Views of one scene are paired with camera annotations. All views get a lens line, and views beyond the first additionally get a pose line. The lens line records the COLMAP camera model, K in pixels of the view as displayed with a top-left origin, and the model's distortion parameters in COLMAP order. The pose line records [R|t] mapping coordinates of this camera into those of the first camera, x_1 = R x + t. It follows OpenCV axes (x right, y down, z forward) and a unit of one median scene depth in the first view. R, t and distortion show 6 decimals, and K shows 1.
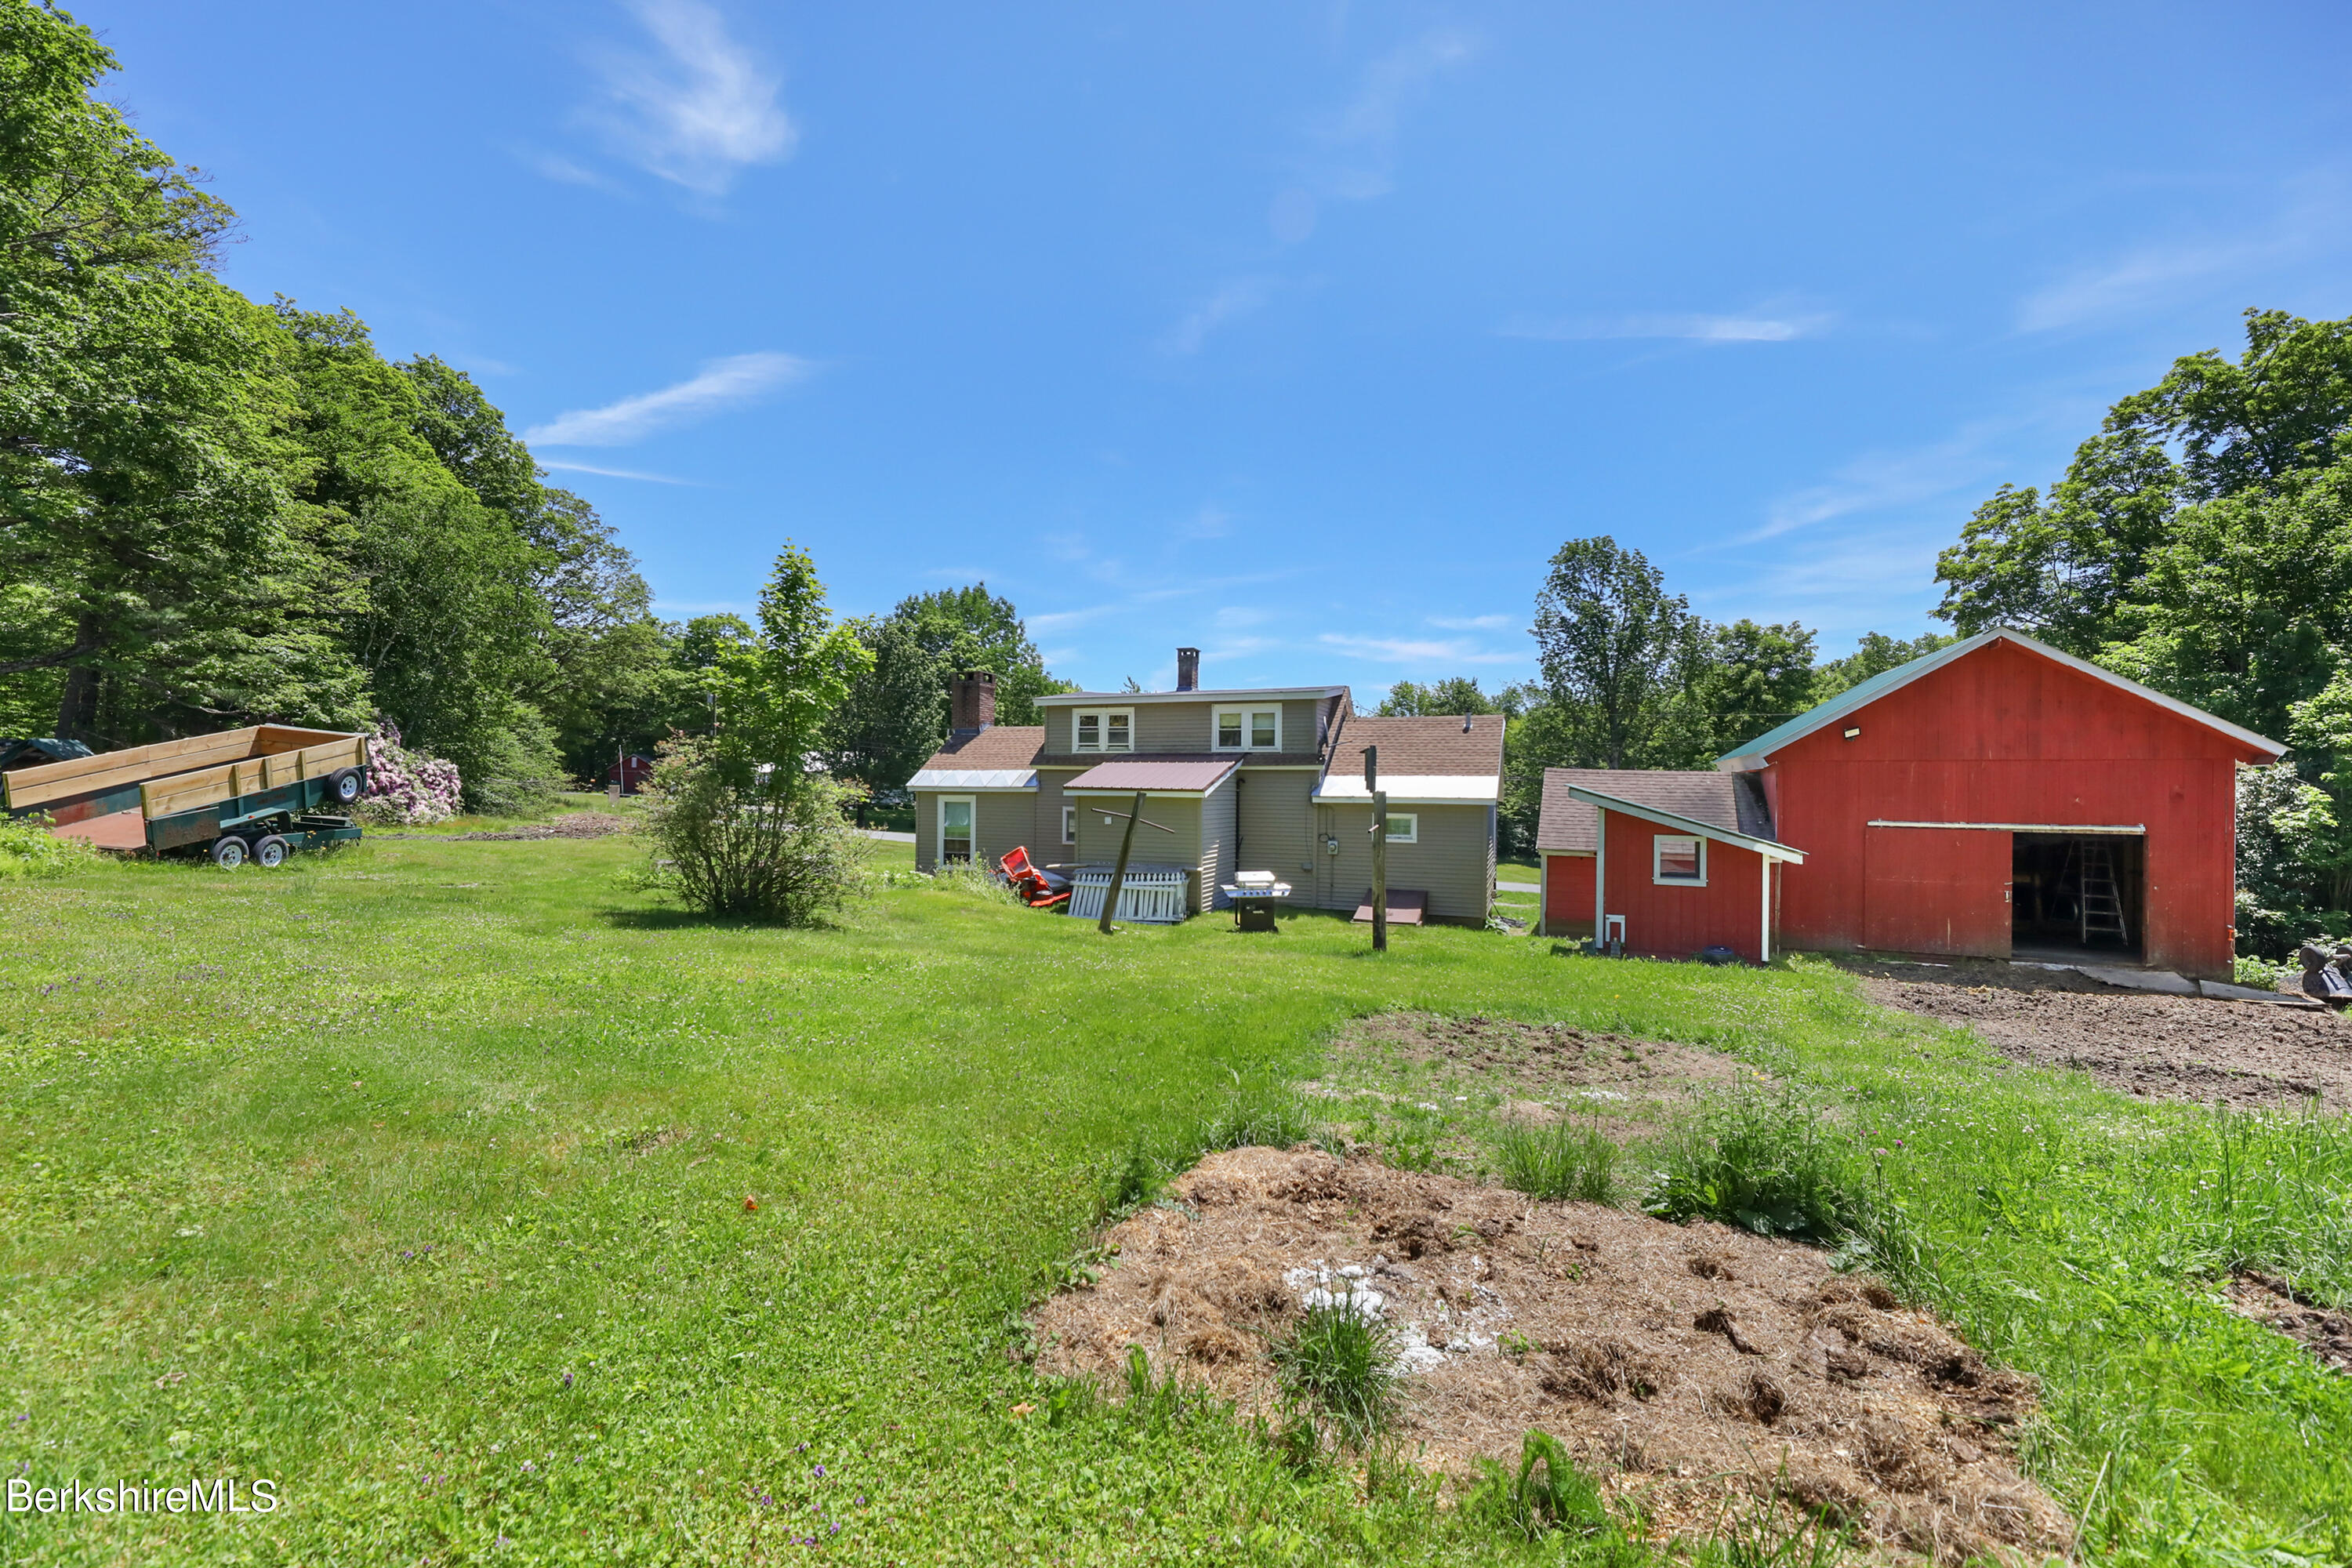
lens RADIAL K [[992.9, 0, 1183.6], [0, 992.9, 734.7], [0, 0, 1]] dist [-0.000379, -0.003696]
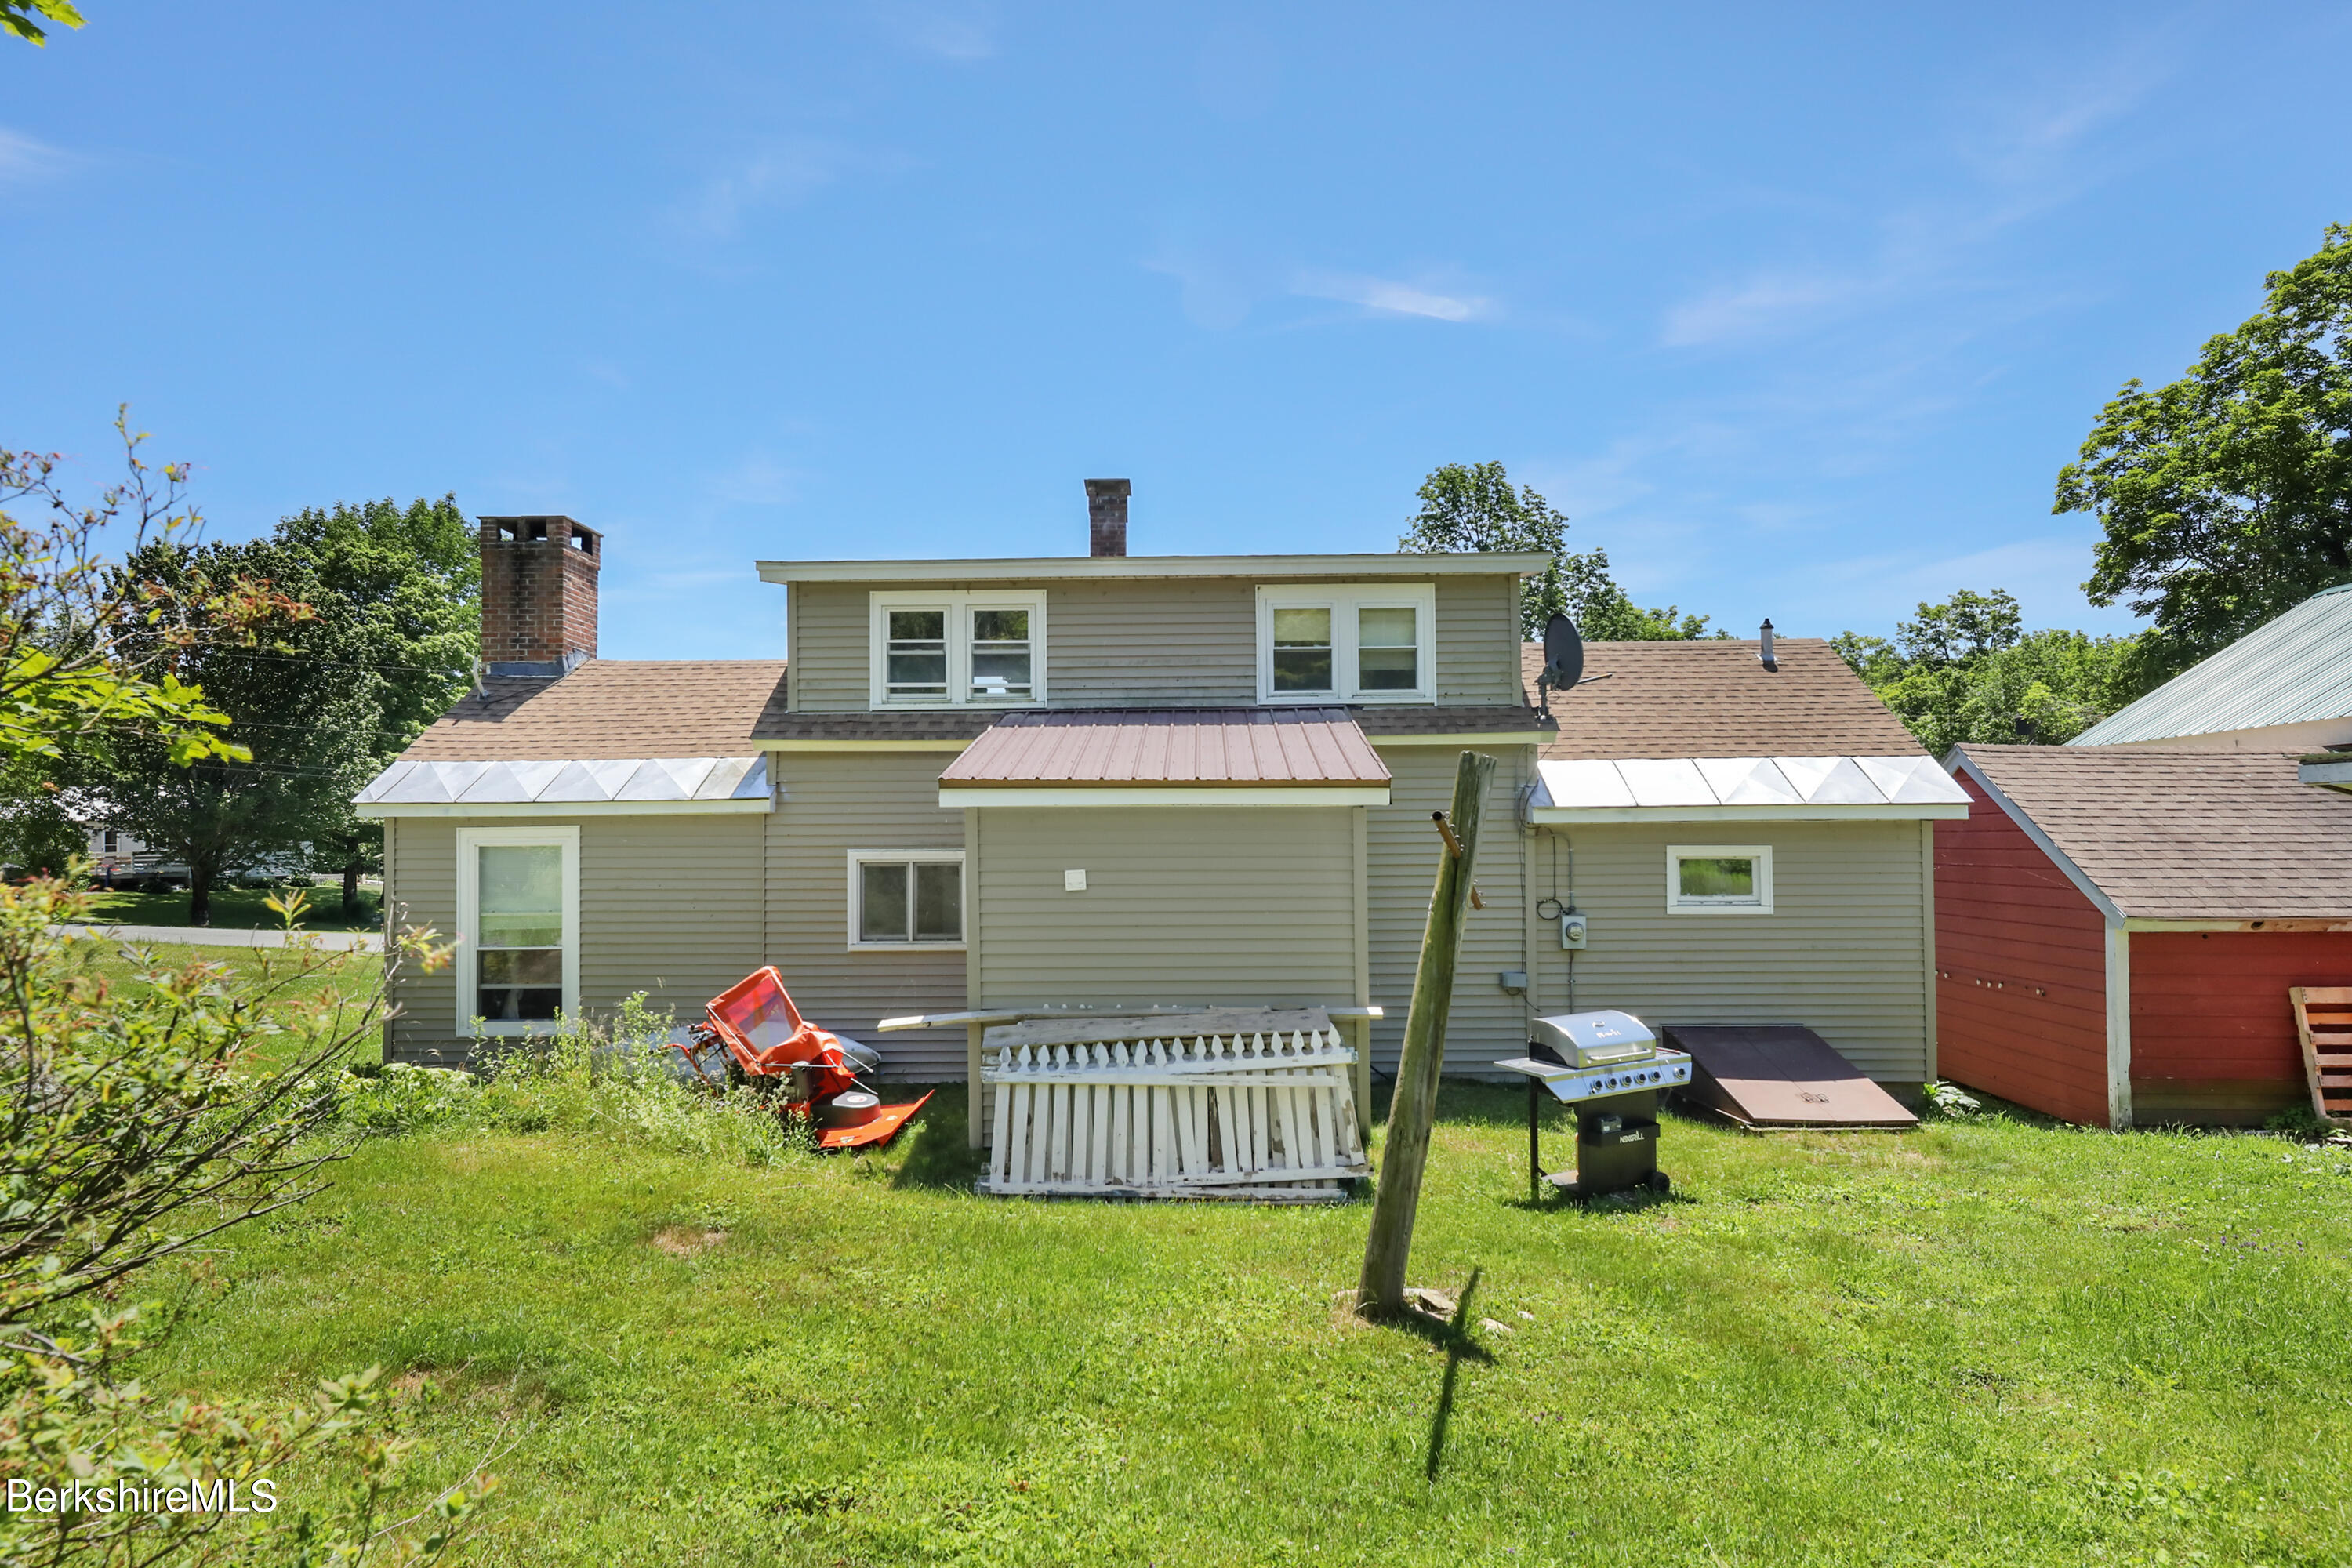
lens RADIAL K [[1244.0, 0, 1176.0], [0, 1244.0, 784.0], [0, 0, 1]] dist [-0.000386, -0.000326]
pose [[0.939231, -0.001692, 0.343282, -0.159252], [0.000780, 0.999996, 0.002793, 0.044058], [-0.343285, -0.002356, 0.939228, 0.493369]]
